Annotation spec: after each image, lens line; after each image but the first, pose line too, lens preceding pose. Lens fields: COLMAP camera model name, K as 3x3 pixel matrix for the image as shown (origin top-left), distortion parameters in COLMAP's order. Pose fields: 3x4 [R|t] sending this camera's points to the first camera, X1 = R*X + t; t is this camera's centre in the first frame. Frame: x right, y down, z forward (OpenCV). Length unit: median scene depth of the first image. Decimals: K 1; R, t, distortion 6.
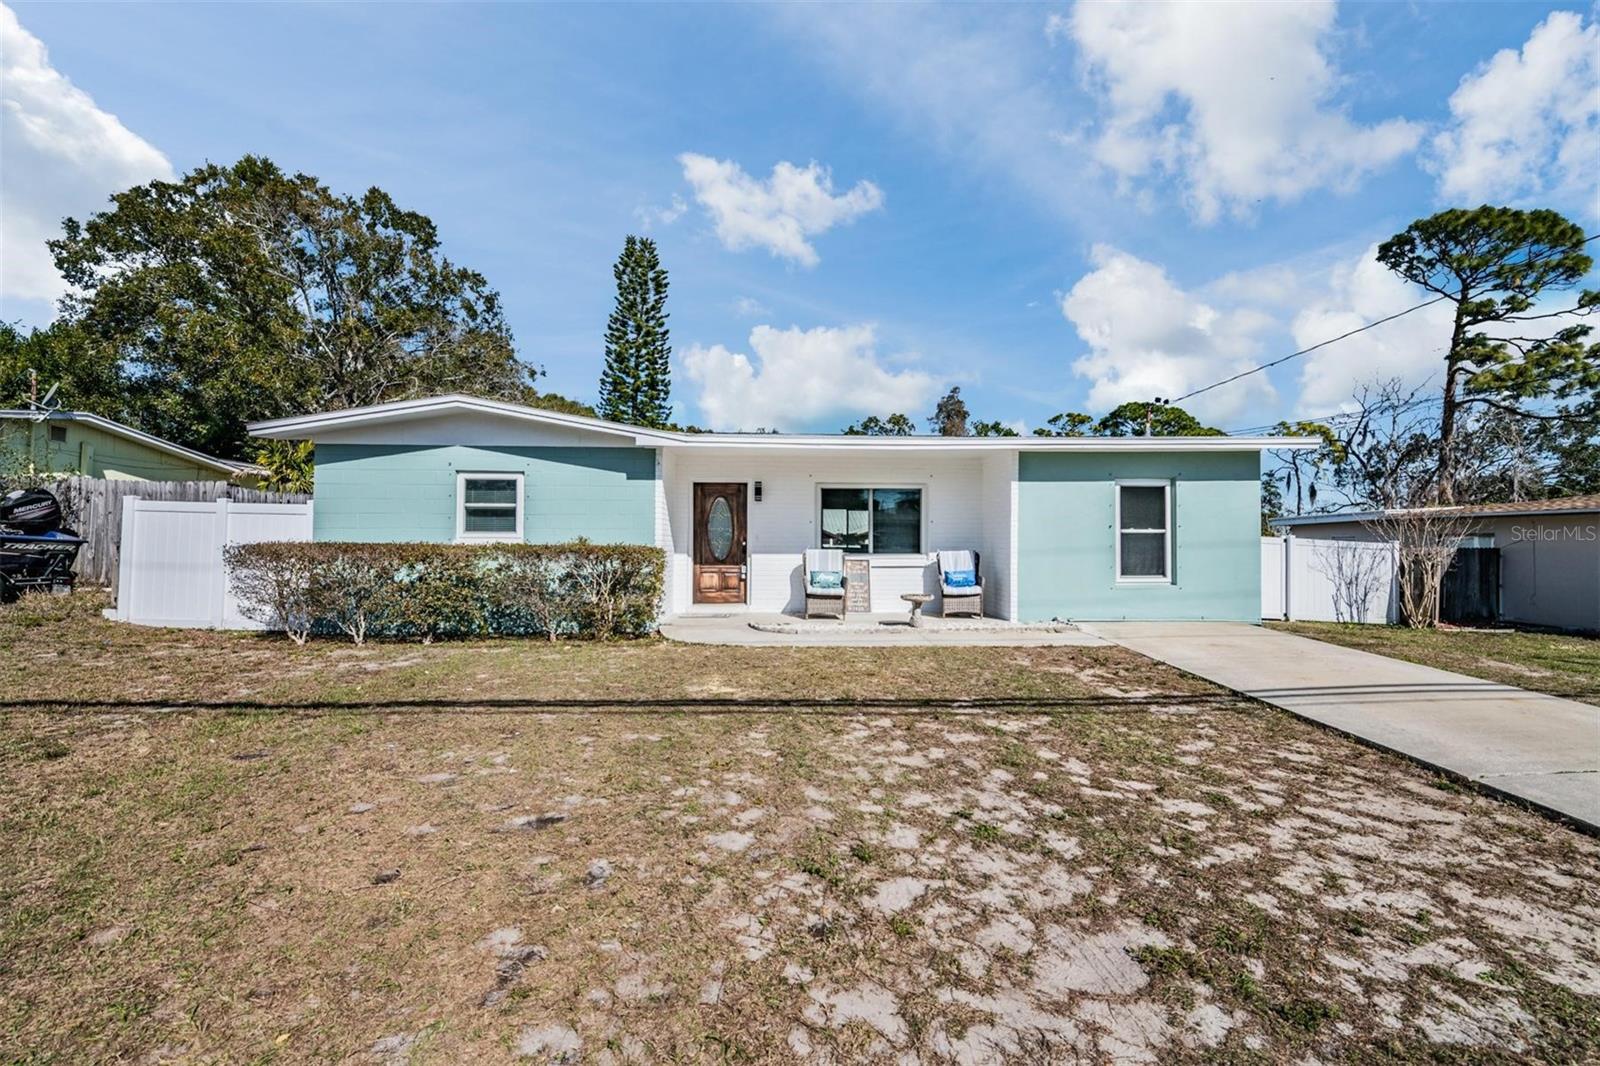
lens RADIAL K [[632.1, 0, 800.9], [0, 632.1, 533.5], [0, 0, 1]] dist [-0.012540, -0.001549]
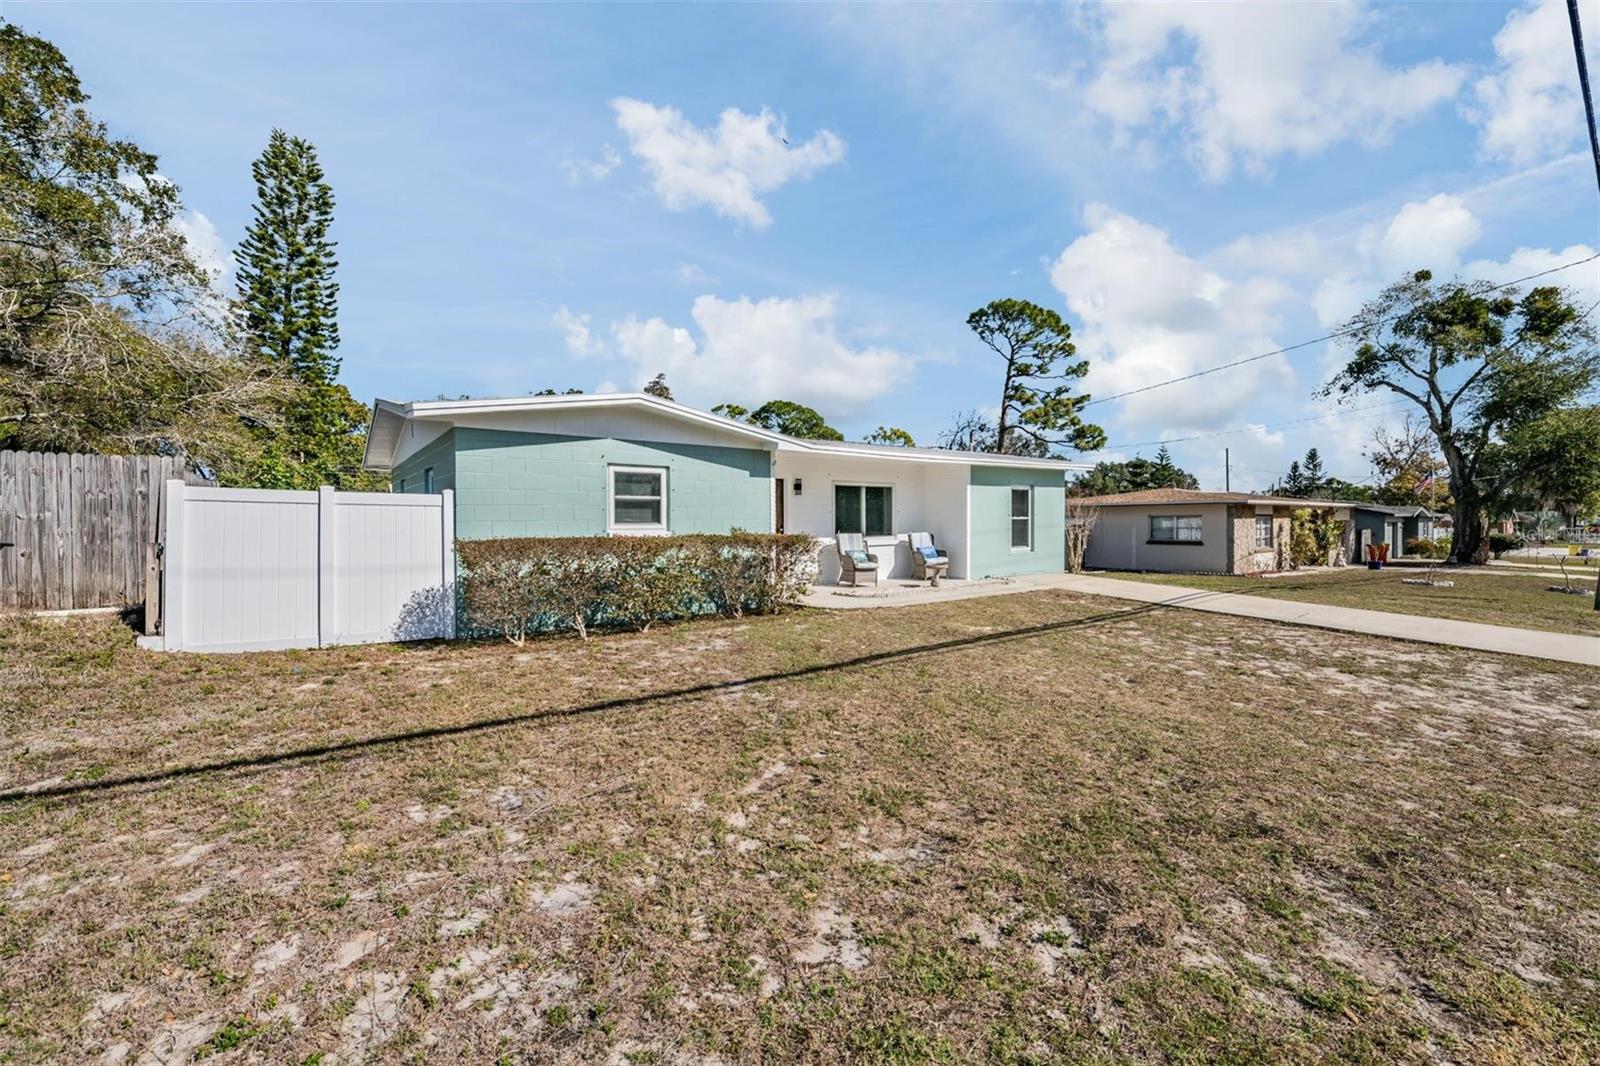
lens RADIAL K [[632.1, 0, 804.5], [0, 632.1, 527.1], [0, 0, 1]] dist [-0.012540, -0.001549]
pose [[0.829601, -0.014436, 0.558170, -0.721394], [0.000699, 0.999692, 0.024815, -0.019157], [-0.558357, -0.020197, 0.829355, -0.012784]]
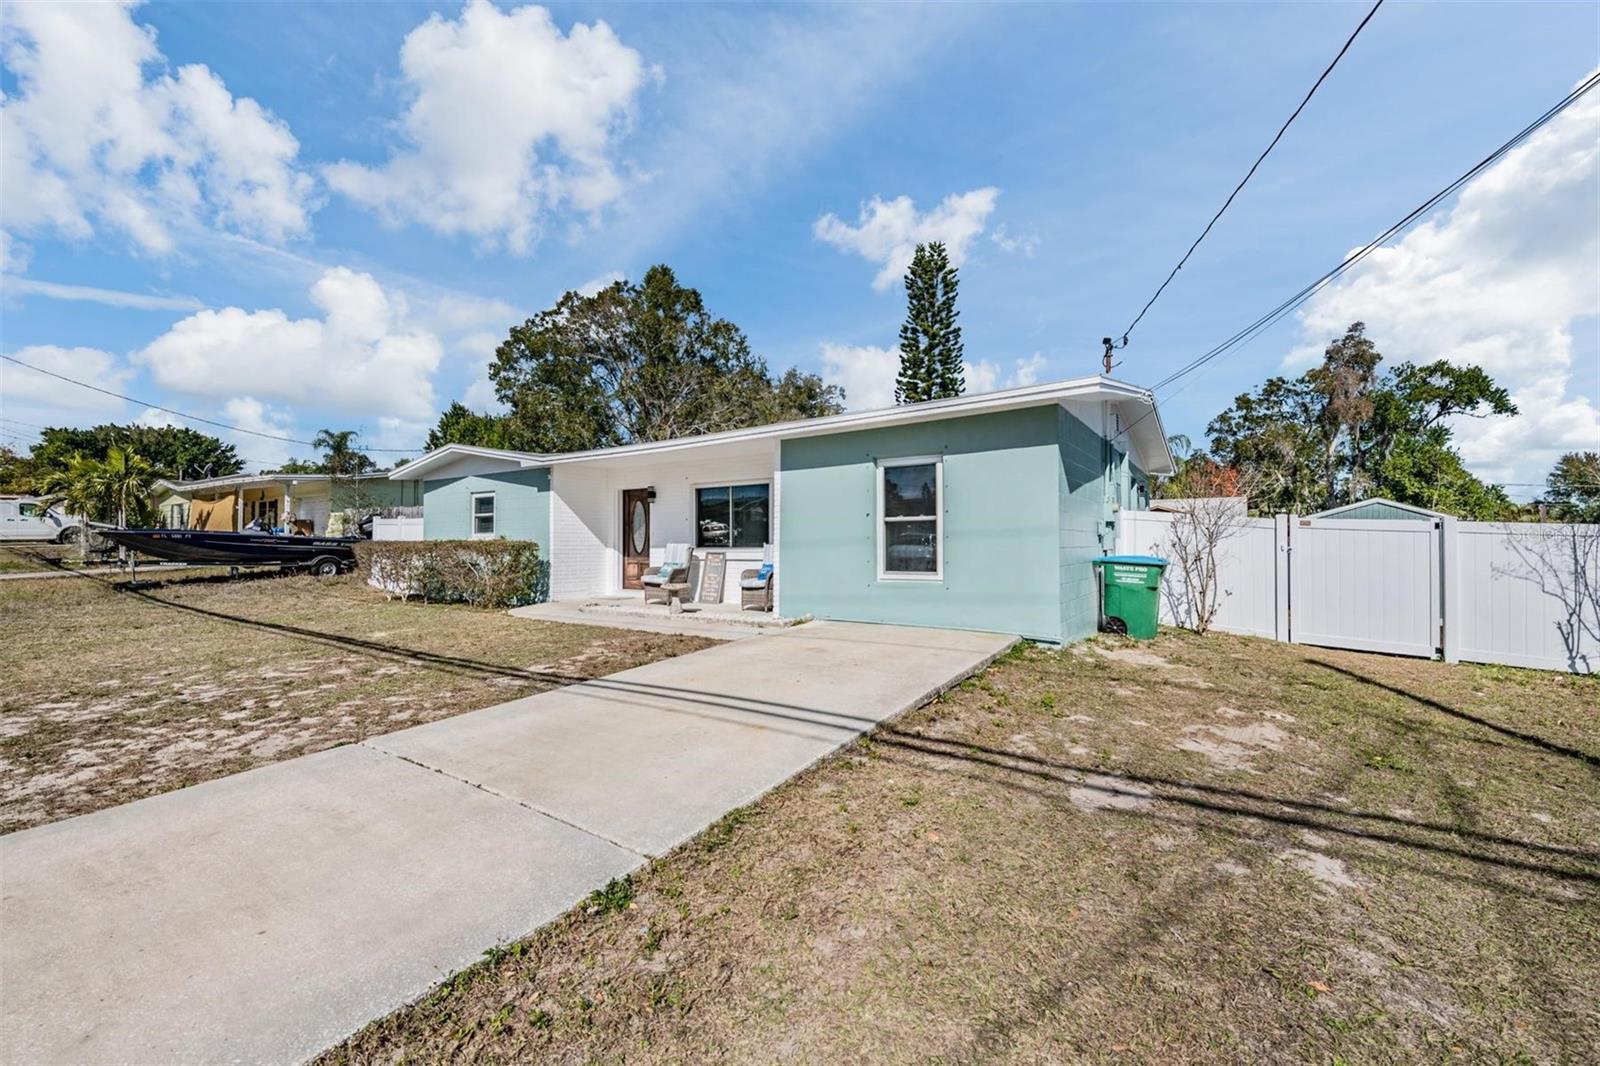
lens RADIAL K [[641.0, 0, 805.9], [0, 641.0, 538.9], [0, 0, 1]] dist [-0.017511, -0.000138]
pose [[0.799880, -0.012624, -0.600027, 0.856702], [0.016197, 0.999869, 0.000555, 0.018942], [0.599941, -0.010163, 0.799980, 0.218039]]
